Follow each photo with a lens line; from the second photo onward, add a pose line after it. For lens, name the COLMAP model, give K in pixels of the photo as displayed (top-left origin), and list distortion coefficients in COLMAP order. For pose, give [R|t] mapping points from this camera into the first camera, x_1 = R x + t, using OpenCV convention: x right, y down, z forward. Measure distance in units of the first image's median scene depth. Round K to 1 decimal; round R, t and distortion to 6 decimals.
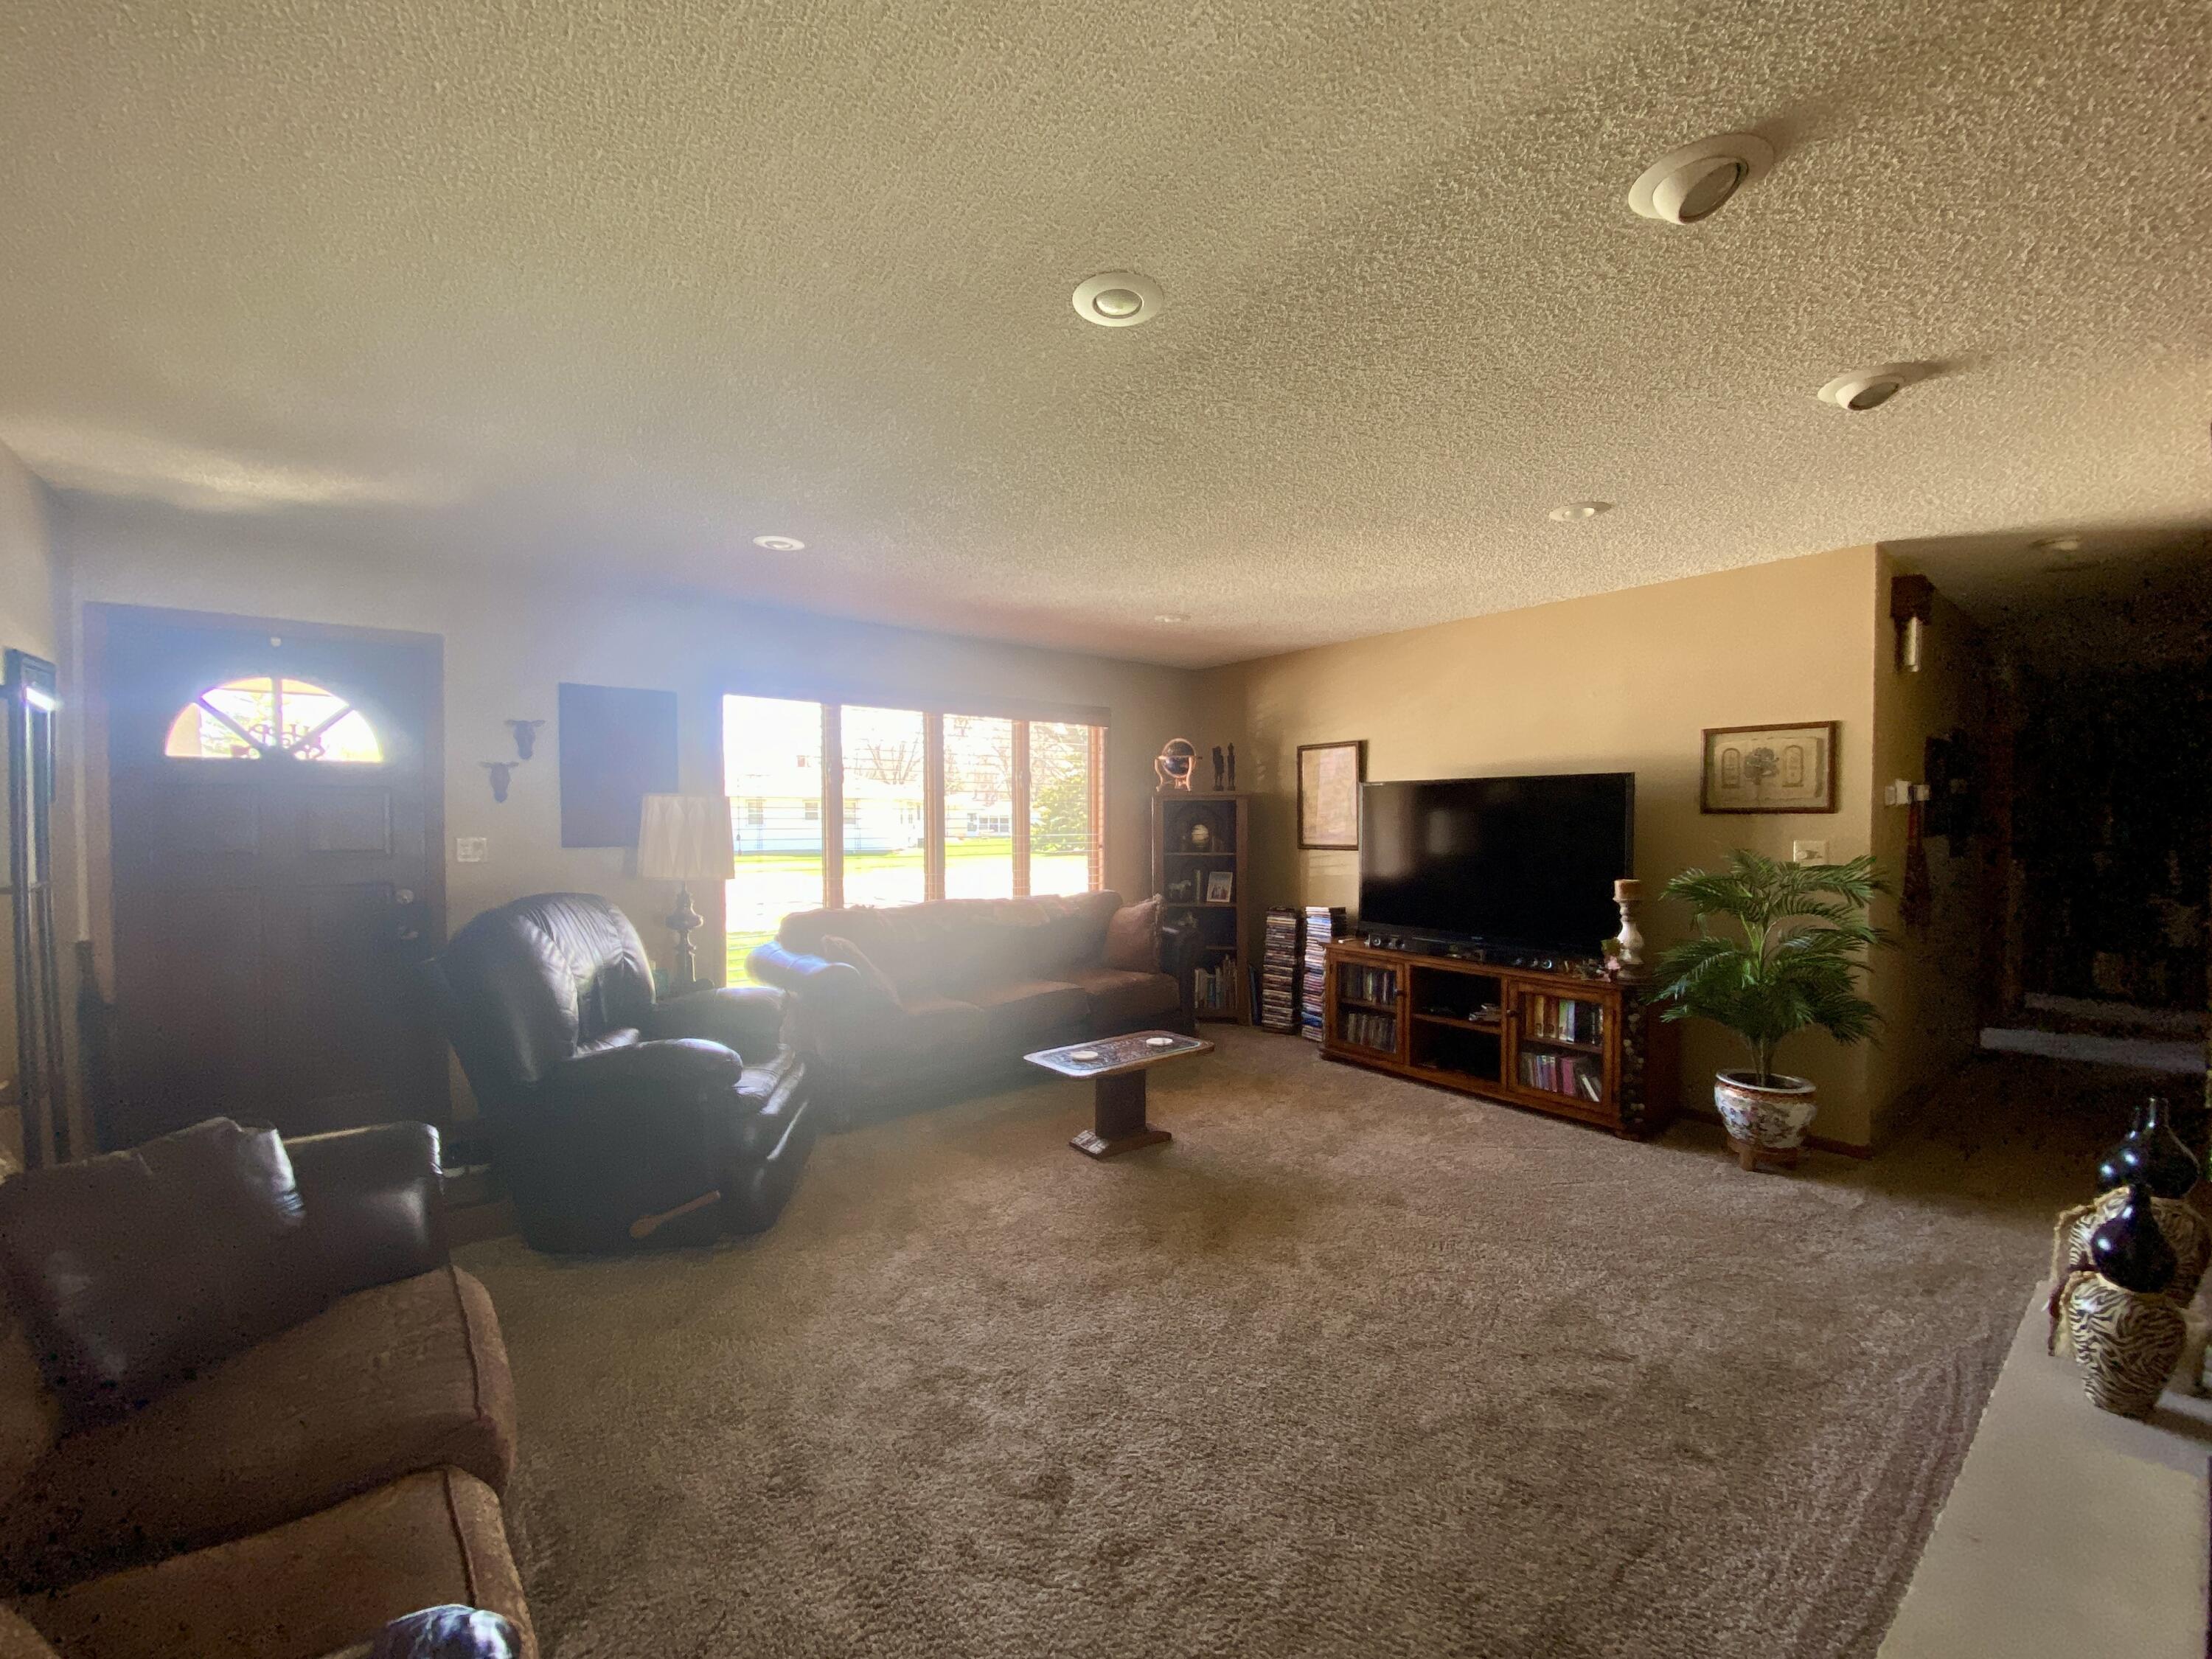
lens RADIAL K [[878.2, 0, 1083.9], [0, 878.2, 830.5], [0, 0, 1]] dist [-0.001019, -0.009658]
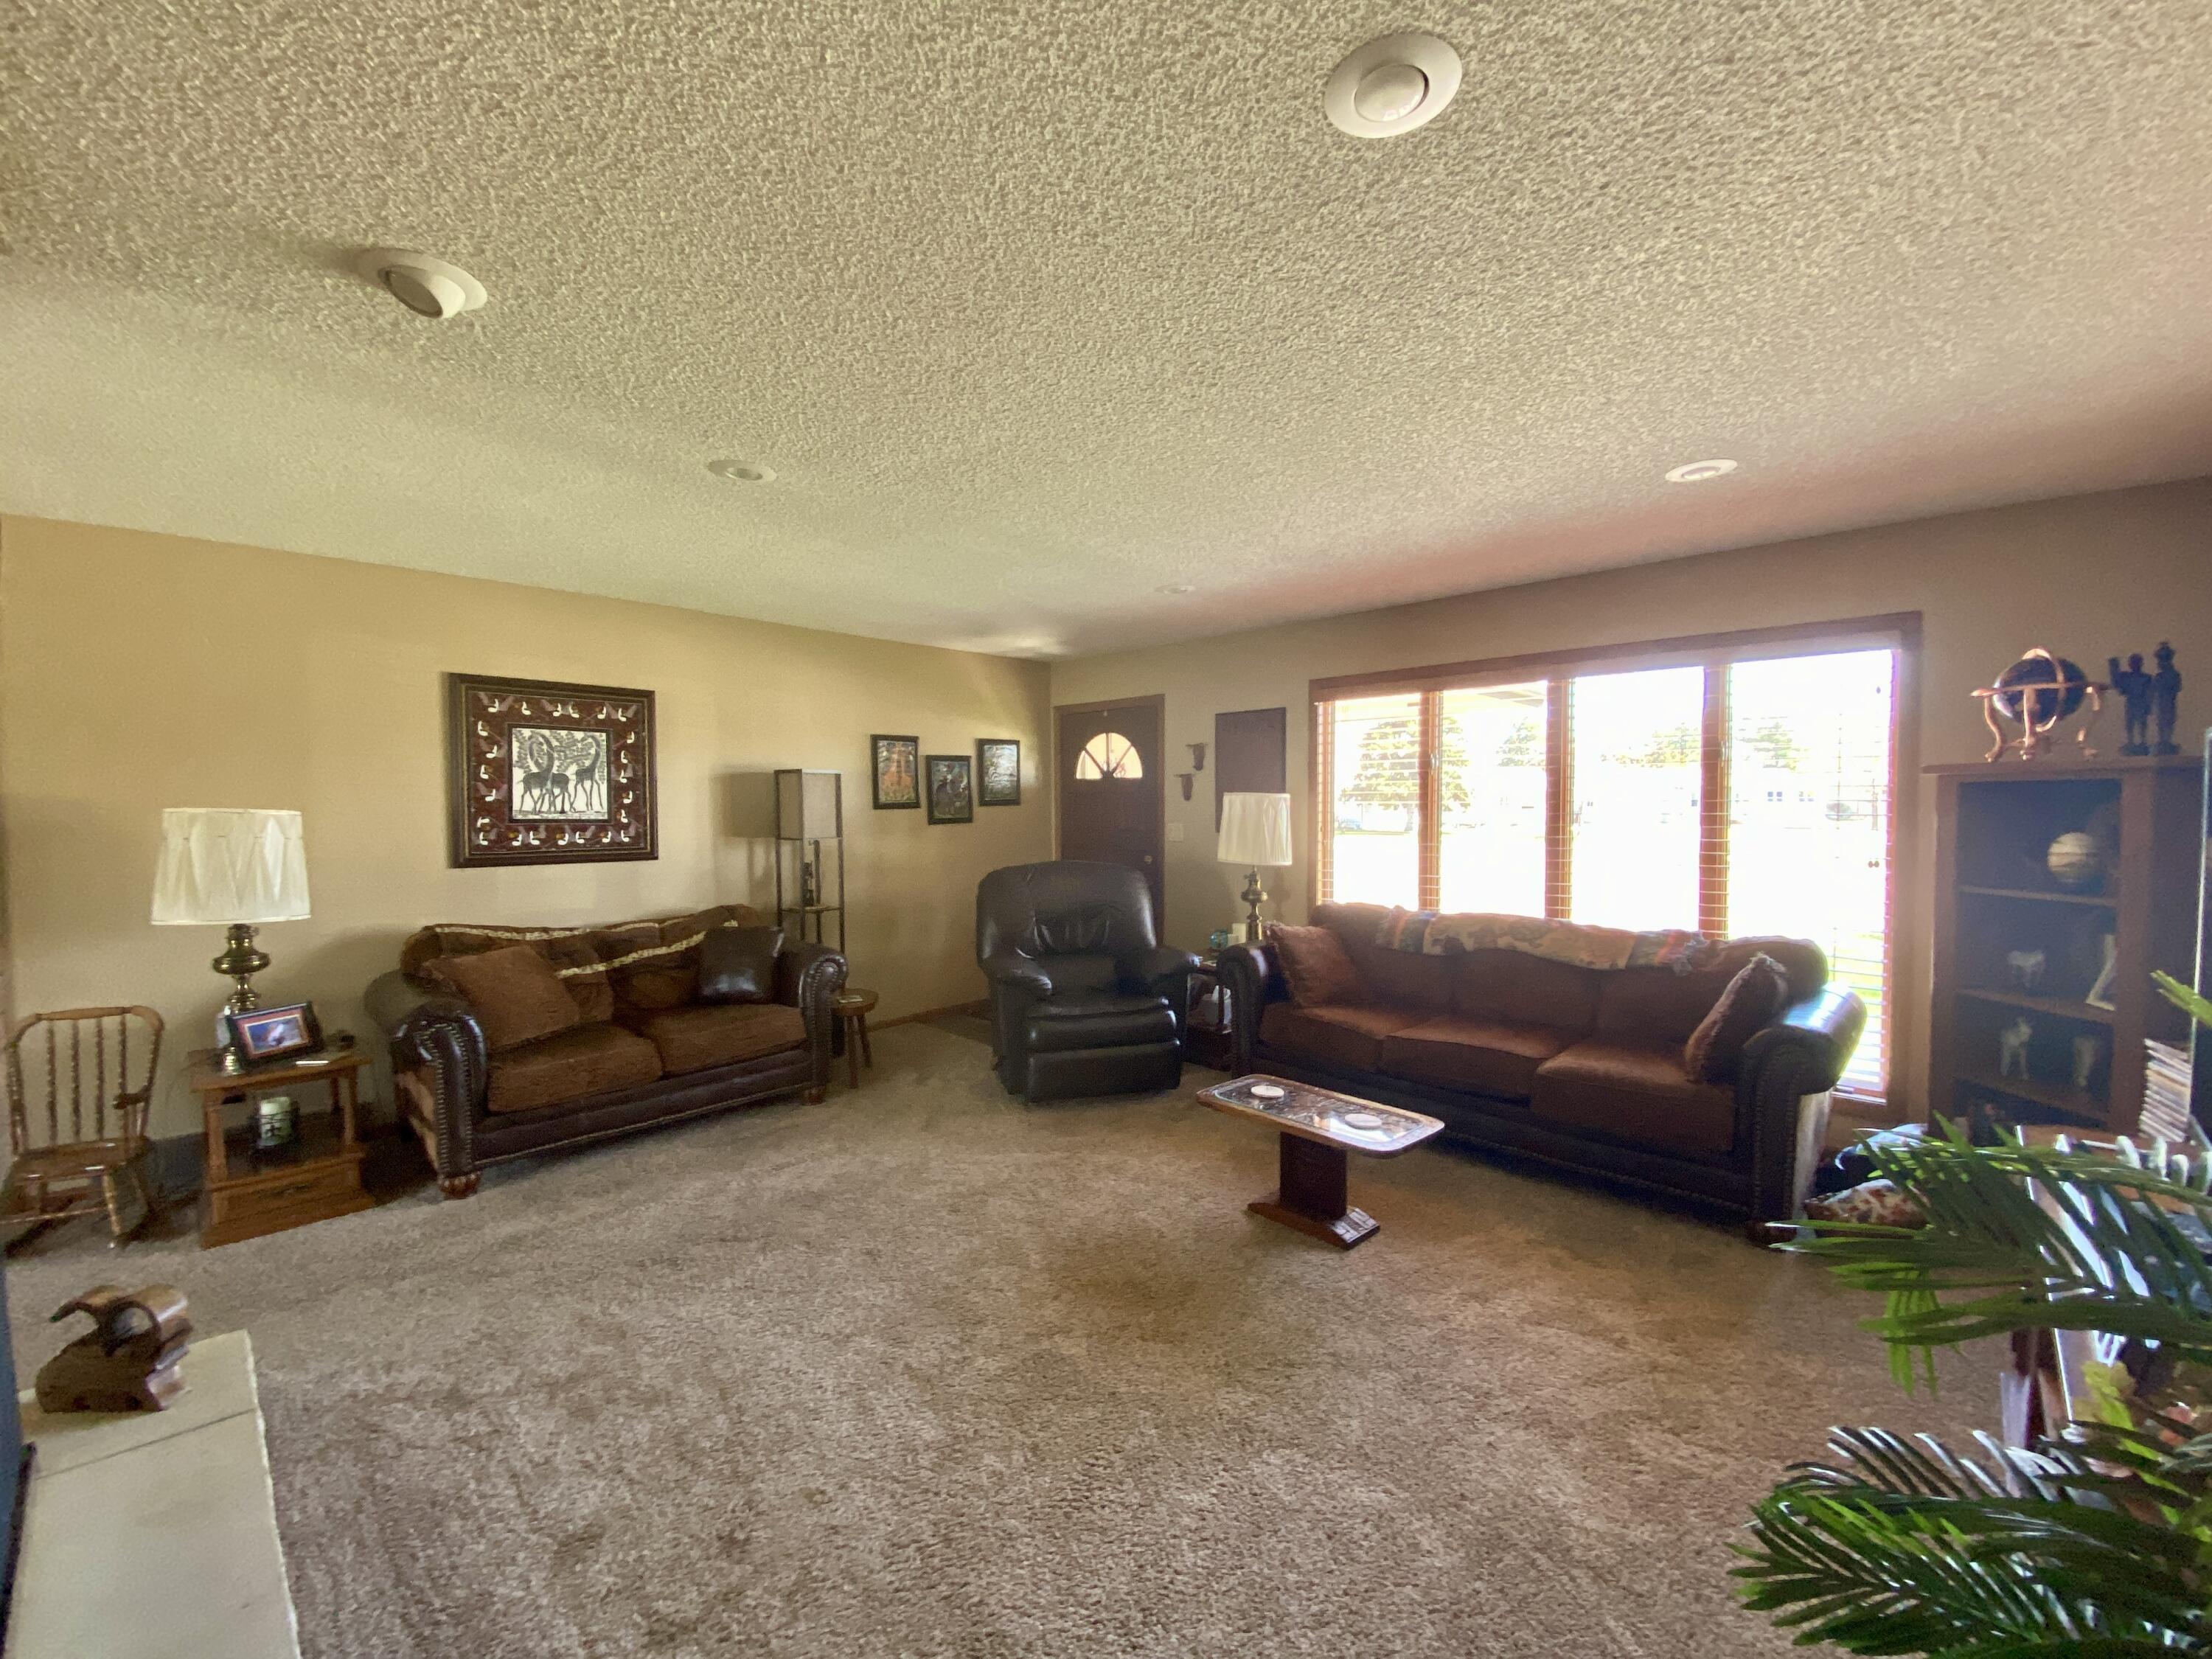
lens RADIAL K [[878.2, 0, 1083.9], [0, 878.2, 830.5], [0, 0, 1]] dist [-0.001019, -0.009658]
pose [[0.122992, 0.027944, -0.992014, 0.758839], [-0.013221, 0.999561, 0.026517, -0.019201], [0.992320, 0.009854, 0.123308, 0.648190]]
